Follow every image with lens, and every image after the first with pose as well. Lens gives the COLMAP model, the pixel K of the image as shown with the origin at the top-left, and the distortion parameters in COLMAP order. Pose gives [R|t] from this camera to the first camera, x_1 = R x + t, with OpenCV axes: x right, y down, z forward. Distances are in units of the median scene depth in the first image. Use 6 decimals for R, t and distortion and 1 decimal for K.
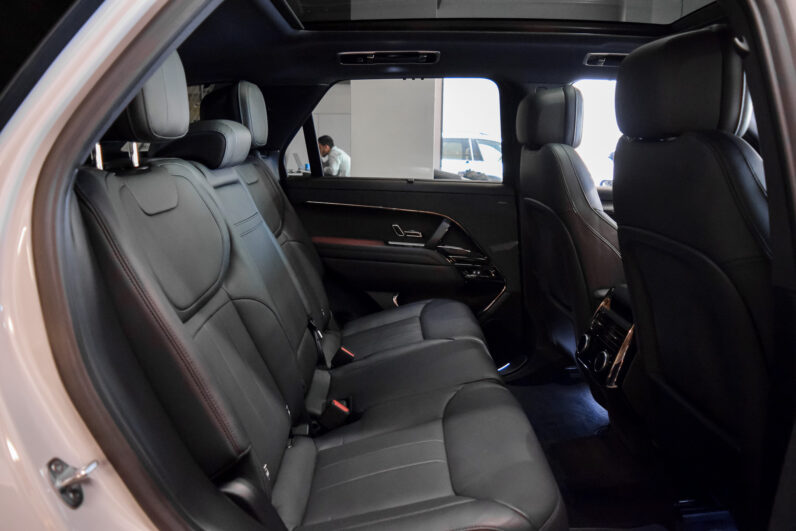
lens RADIAL K [[622.0, 0, 398.0], [0, 622.0, 265.5], [0, 0, 1]] dist [-0.082623, 0.013551]
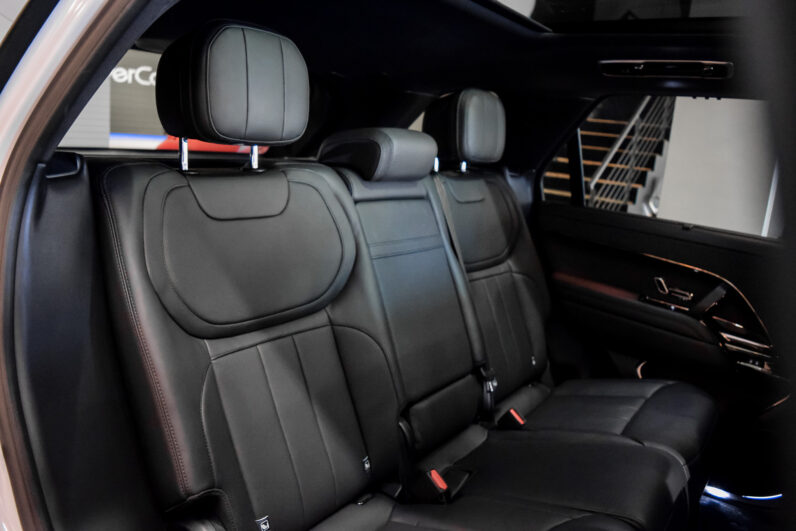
lens RADIAL K [[622.0, 0, 398.0], [0, 622.0, 265.5], [0, 0, 1]] dist [-0.082623, 0.013551]
pose [[0.805912, 0.188259, -0.561307, 0.216687], [-0.198939, 0.979079, 0.042746, -0.062646], [0.557611, 0.077216, 0.826503, 0.207734]]
